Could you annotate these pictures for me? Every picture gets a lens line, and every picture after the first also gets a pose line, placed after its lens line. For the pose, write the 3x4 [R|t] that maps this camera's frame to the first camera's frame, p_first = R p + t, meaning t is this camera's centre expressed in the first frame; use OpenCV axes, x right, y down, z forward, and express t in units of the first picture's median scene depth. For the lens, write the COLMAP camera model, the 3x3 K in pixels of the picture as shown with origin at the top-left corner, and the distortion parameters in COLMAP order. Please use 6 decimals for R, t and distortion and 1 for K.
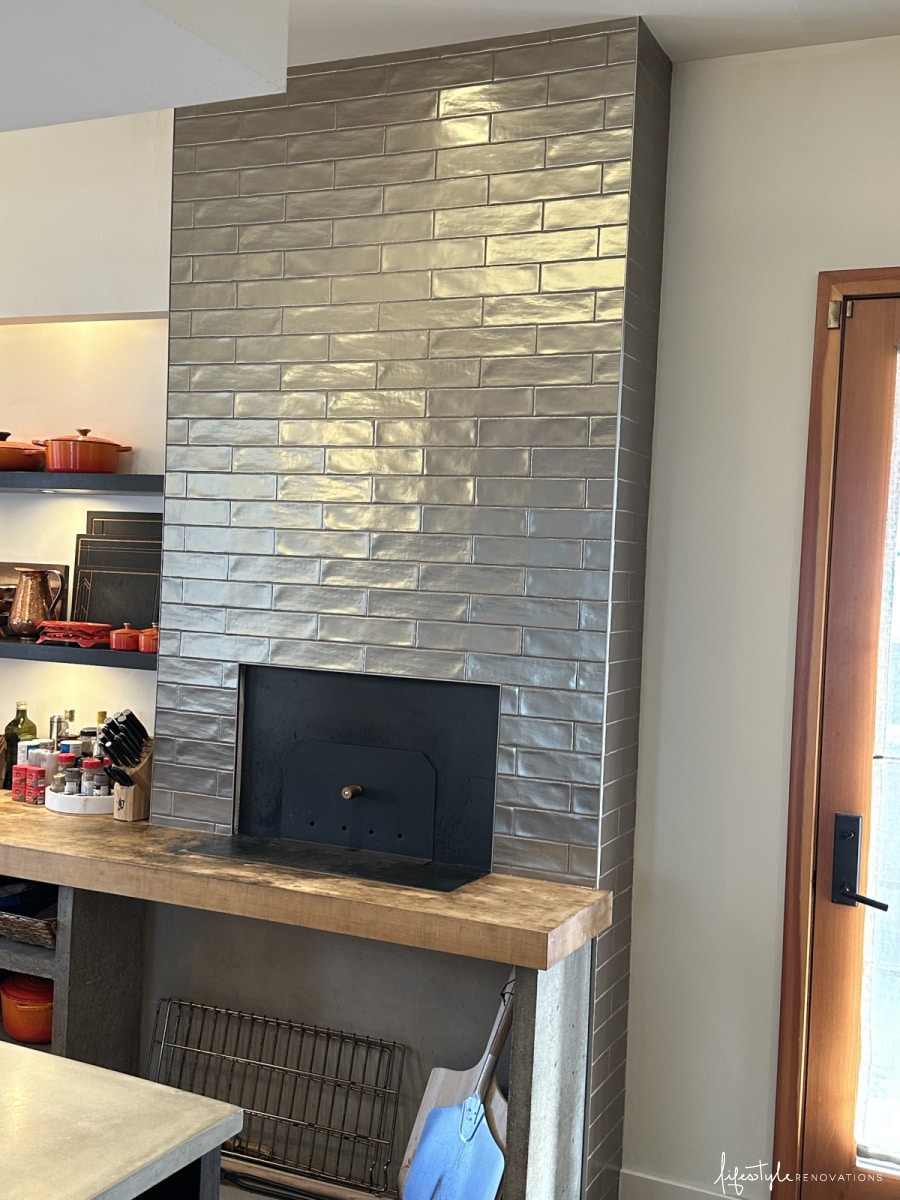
lens RADIAL K [[1297.7, 0, 449.6], [0, 1297.7, 594.3], [0, 0, 1]] dist [0.099045, 0.000000]
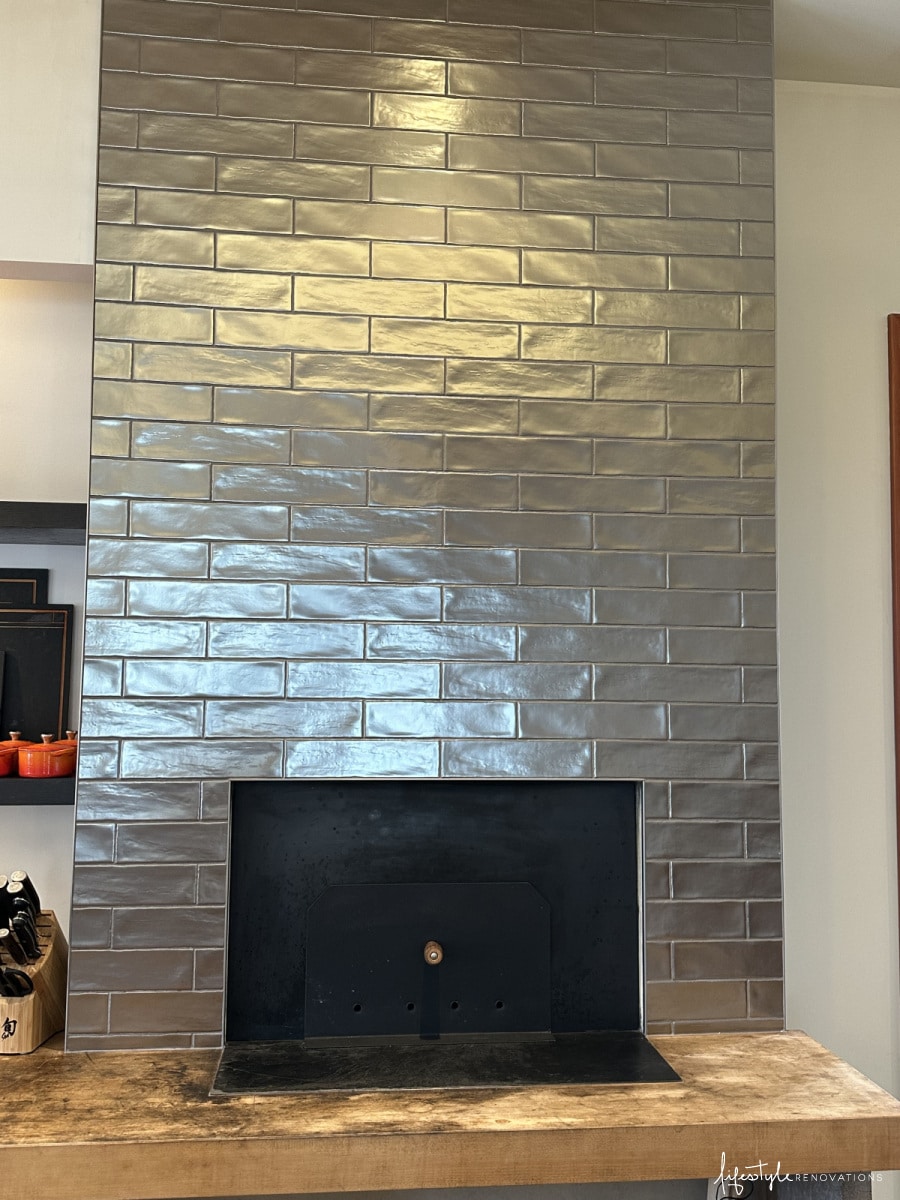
lens RADIAL K [[1089.3, 0, 450.6], [0, 1089.3, 607.3], [0, 0, 1]] dist [0.001027, 0.000000]
pose [[0.857302, 0.006034, 0.514779, -0.393168], [0.039607, 0.996195, -0.077637, 0.012797], [-0.513289, 0.086947, 0.853800, 0.507840]]
